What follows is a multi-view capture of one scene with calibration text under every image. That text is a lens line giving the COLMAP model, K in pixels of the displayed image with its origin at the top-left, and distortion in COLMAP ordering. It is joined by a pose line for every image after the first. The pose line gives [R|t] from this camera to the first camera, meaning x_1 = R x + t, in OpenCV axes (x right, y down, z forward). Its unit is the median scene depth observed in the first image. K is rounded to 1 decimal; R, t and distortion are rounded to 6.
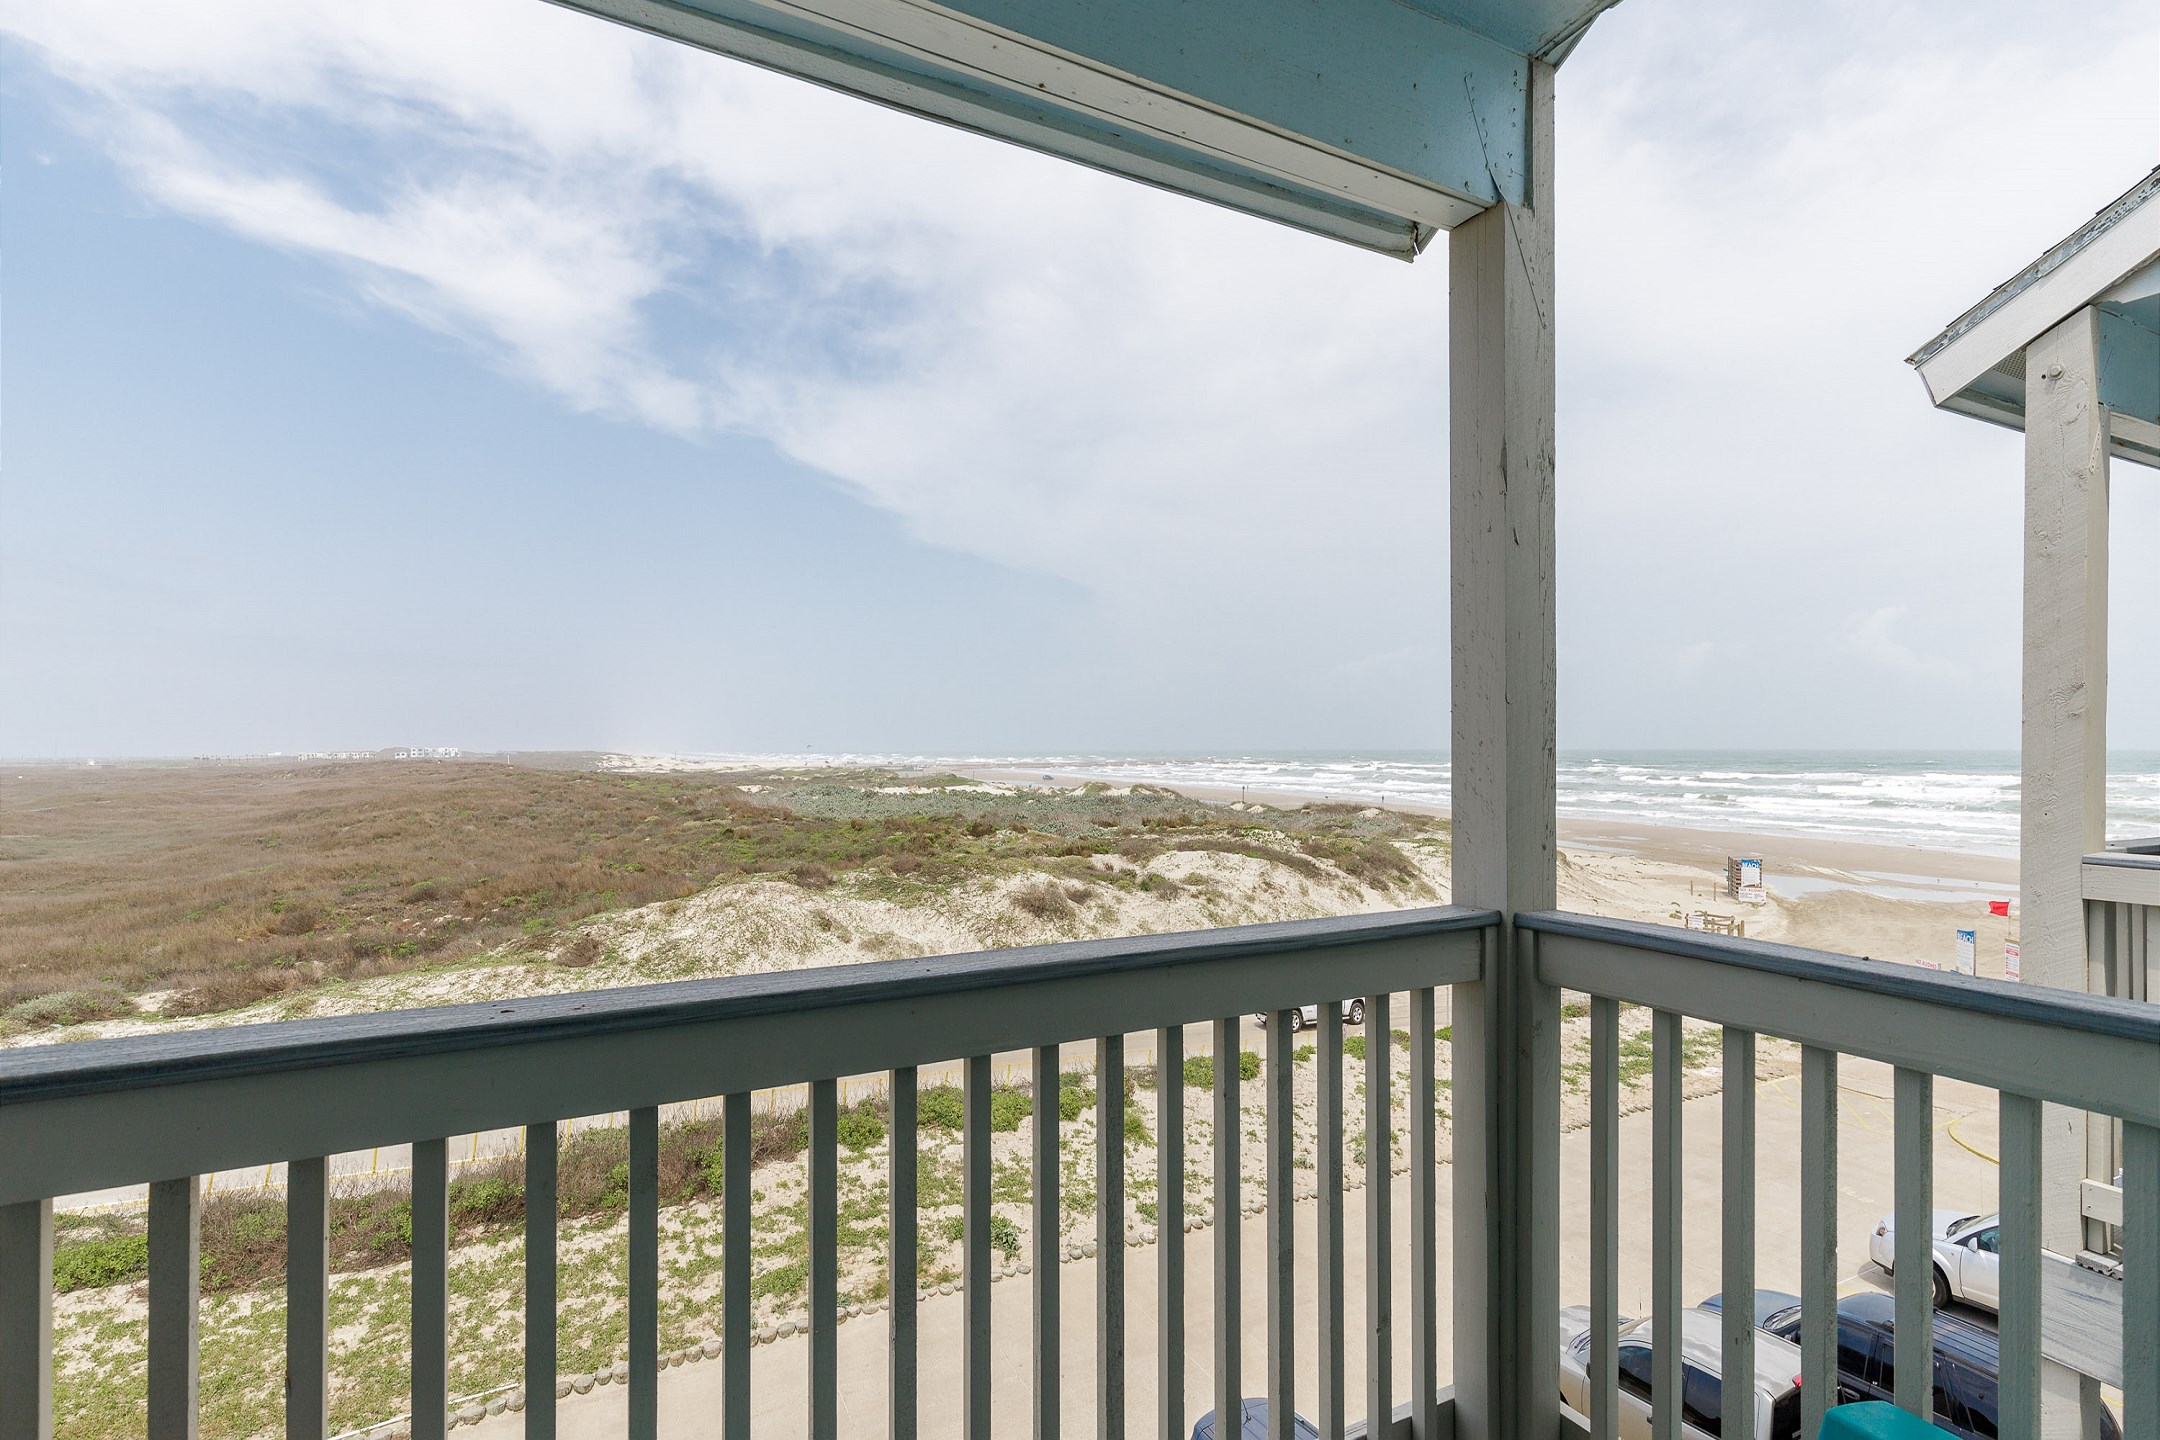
lens RADIAL K [[986.6, 0, 1059.3], [0, 986.6, 748.2], [0, 0, 1]] dist [0.006620, -0.001964]
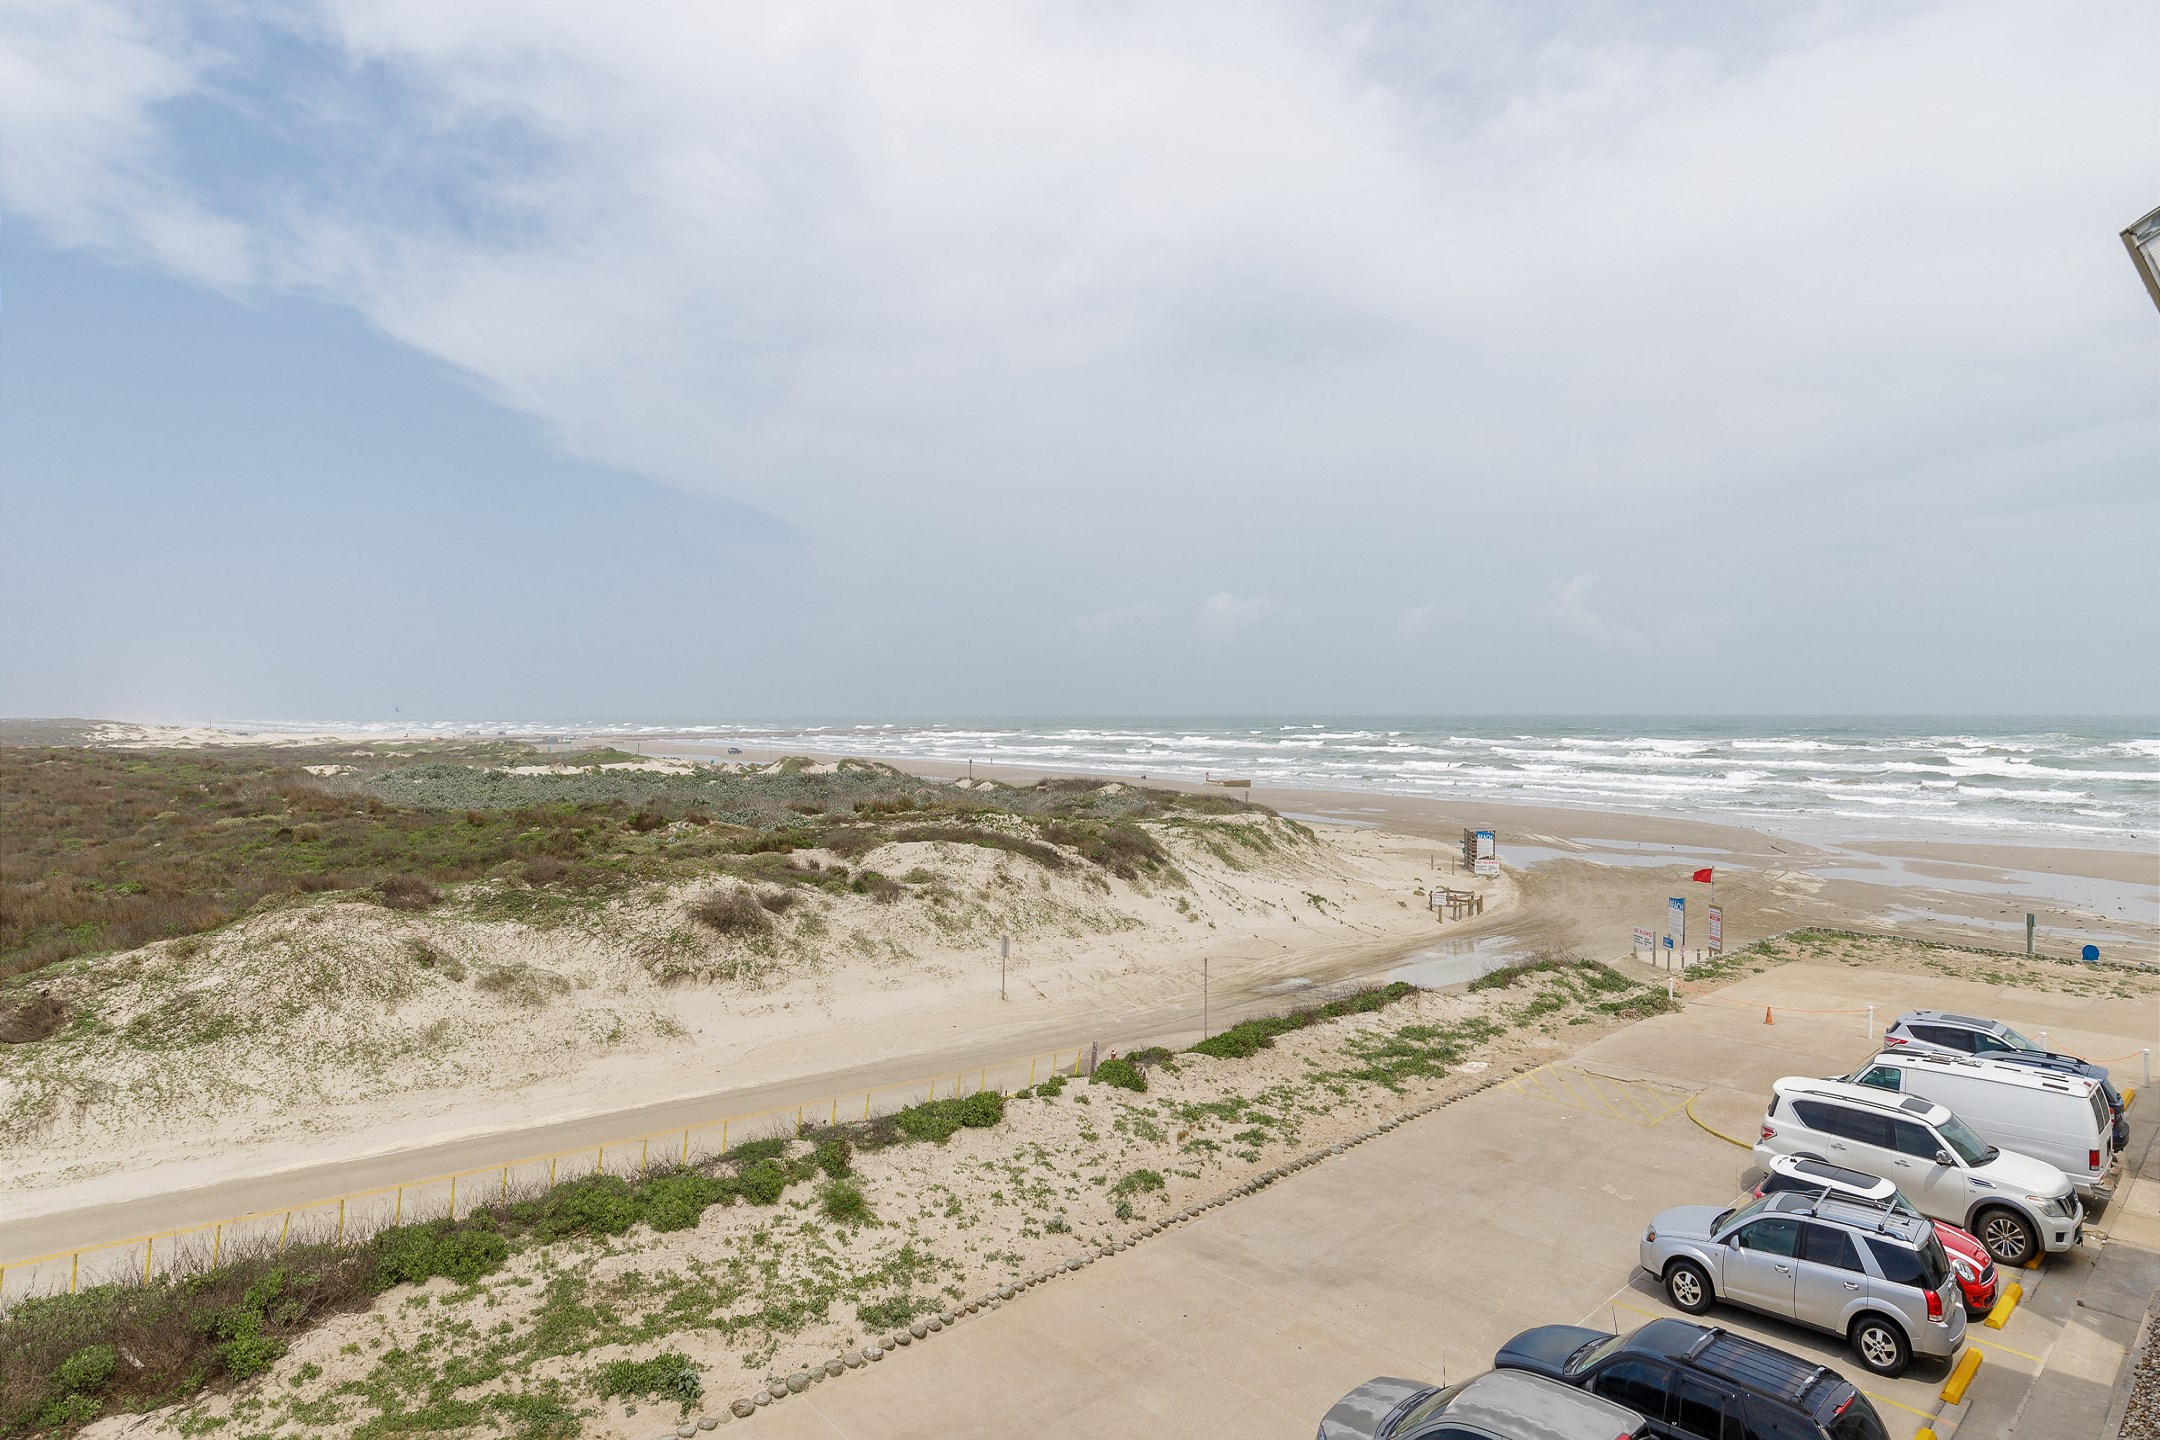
lens RADIAL K [[1097.0, 0, 1037.1], [0, 1097.0, 690.9], [0, 0, 1]] dist [-0.002249, -0.000068]
pose [[0.965688, 0.003560, 0.259679, -0.007473], [-0.000539, 0.999931, -0.011705, -0.012790], [-0.259703, 0.011164, 0.965624, 0.074907]]
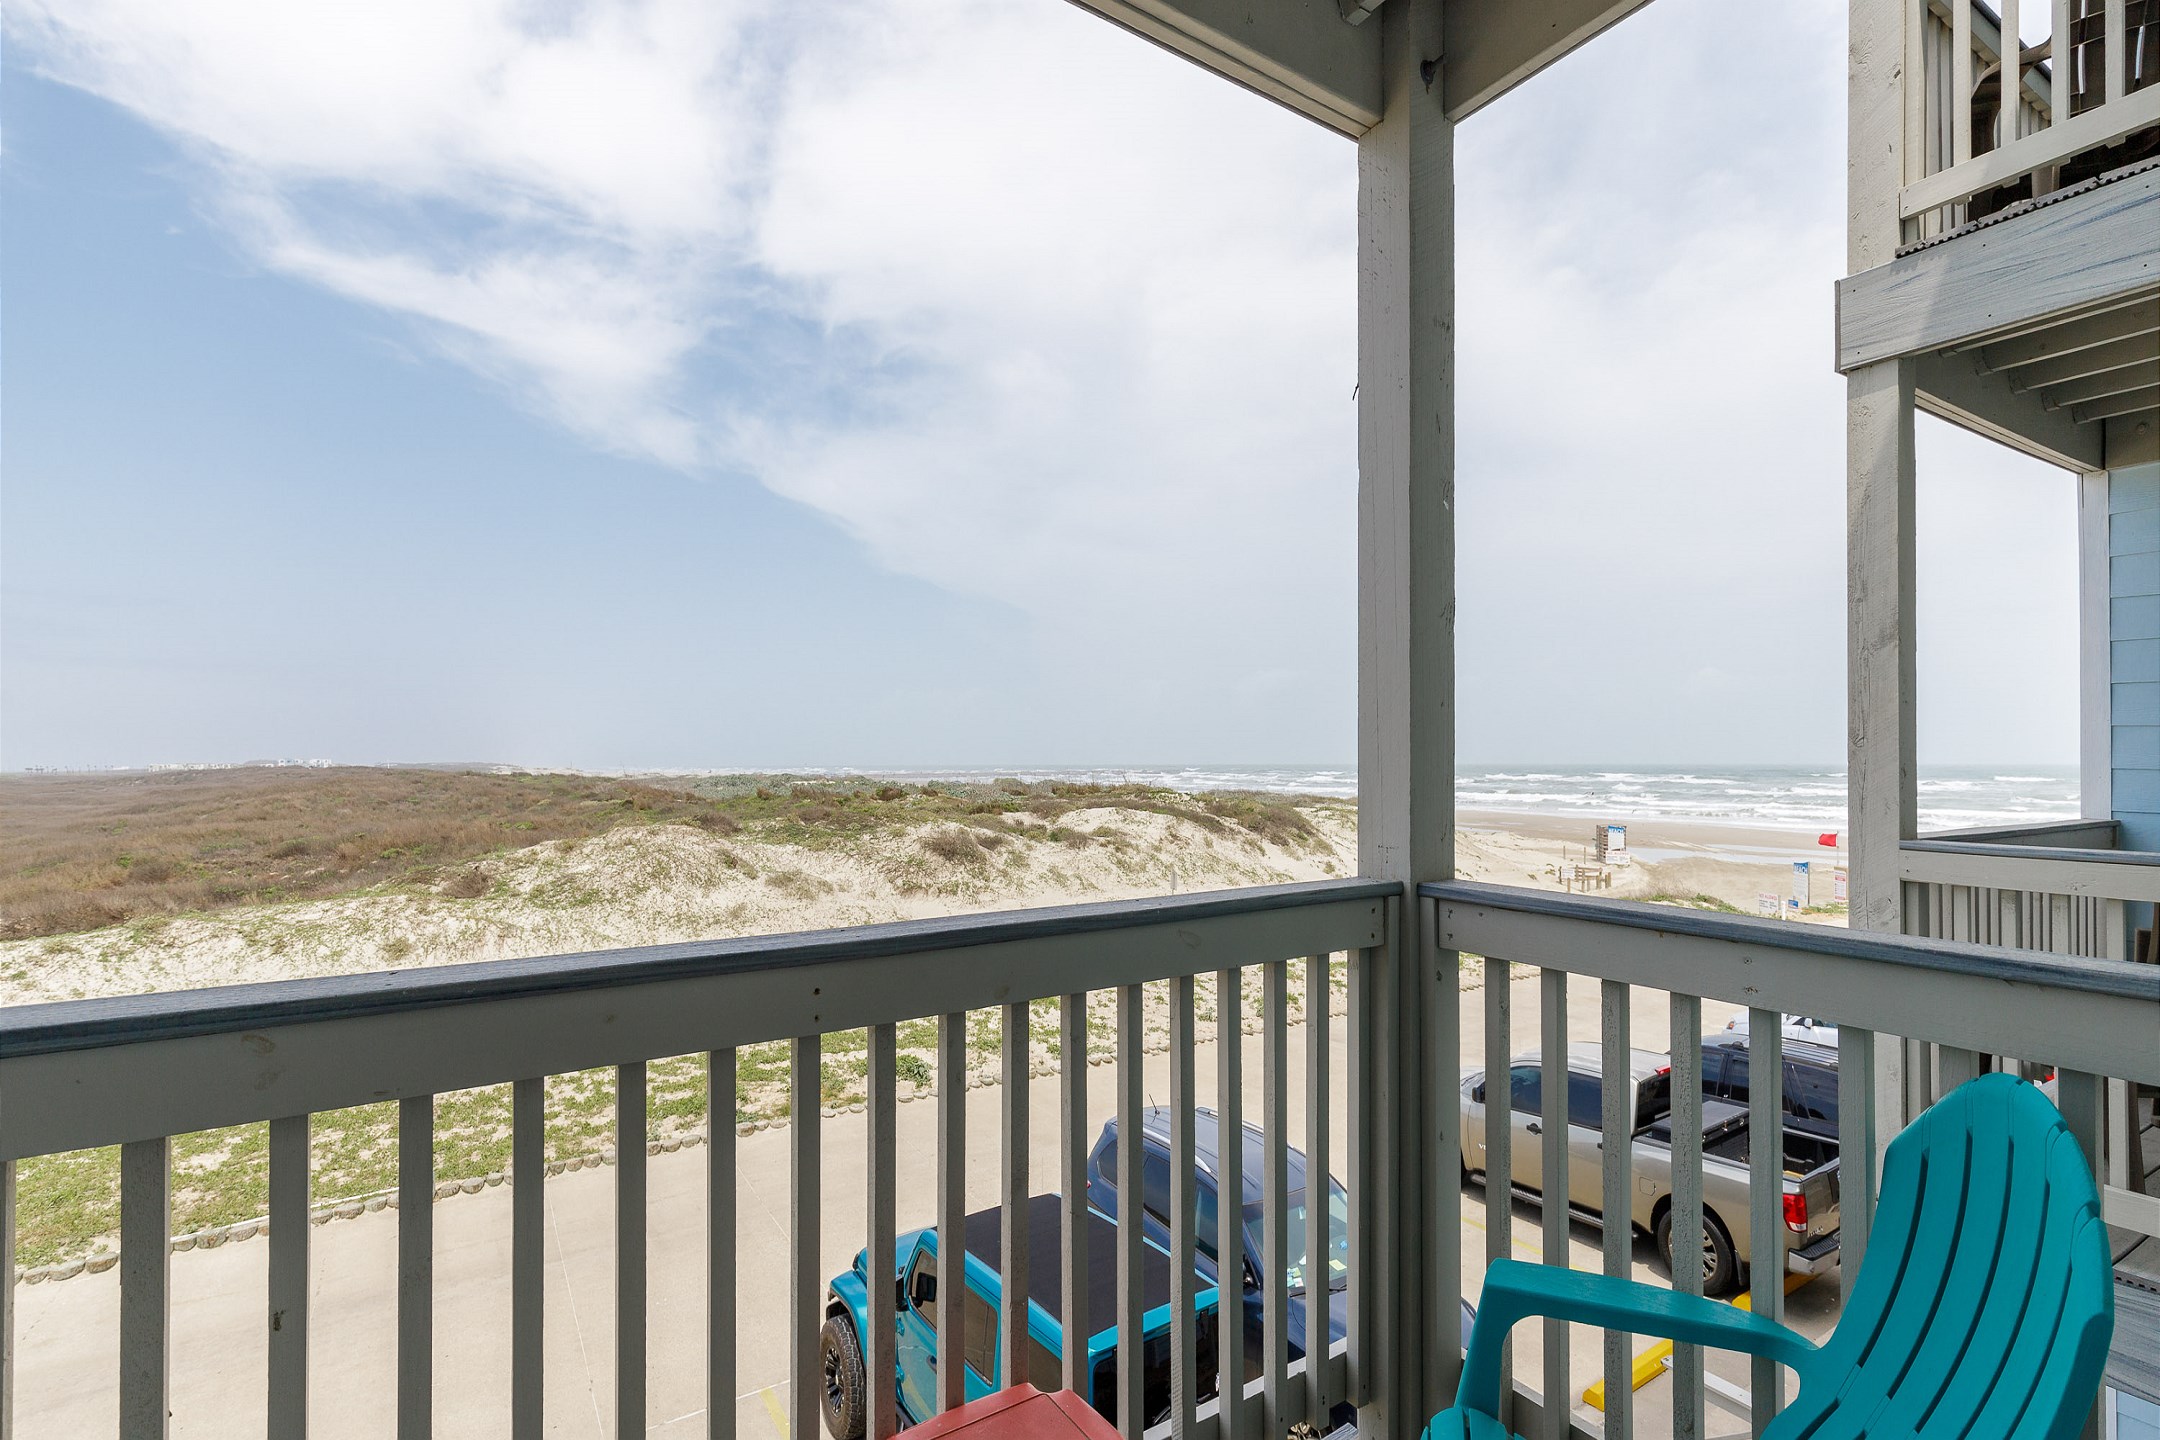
lens RADIAL K [[986.6, 0, 1061.7], [0, 986.6, 871.6], [0, 0, 1]] dist [0.006620, -0.001964]
pose [[0.995451, 0.004338, 0.095173, -0.002364], [-0.001799, 0.999641, -0.026743, 0.199957], [-0.095255, 0.026450, 0.995101, -0.009454]]
